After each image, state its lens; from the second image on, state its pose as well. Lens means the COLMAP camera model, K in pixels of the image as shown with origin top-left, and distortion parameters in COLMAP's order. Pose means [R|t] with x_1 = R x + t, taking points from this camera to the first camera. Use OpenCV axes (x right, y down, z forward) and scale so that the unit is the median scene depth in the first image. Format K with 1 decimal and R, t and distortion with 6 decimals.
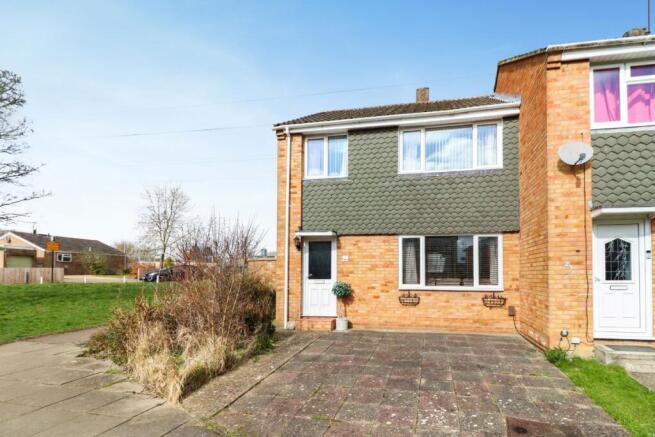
lens RADIAL K [[291.8, 0, 325.5], [0, 291.8, 212.5], [0, 0, 1]] dist [0.011559, -0.009245]
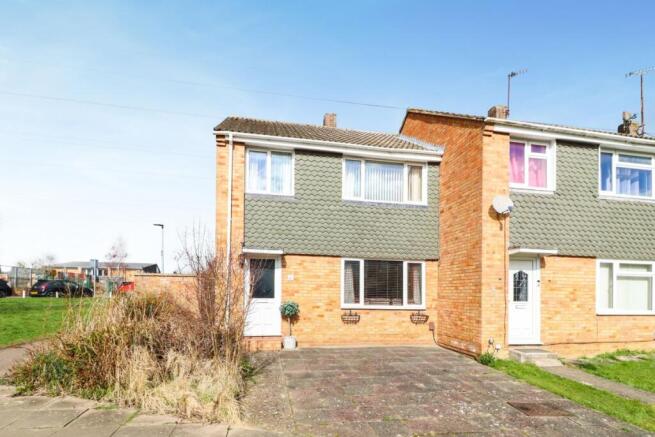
lens RADIAL K [[299.9, 0, 324.6], [0, 299.9, 231.2], [0, 0, 1]] dist [0.000349, -0.000002]
pose [[0.939314, 0.083686, 0.332694, -0.201436], [-0.085444, 0.996299, -0.009370, -0.001644], [-0.332247, -0.019625, 0.942988, -0.004502]]
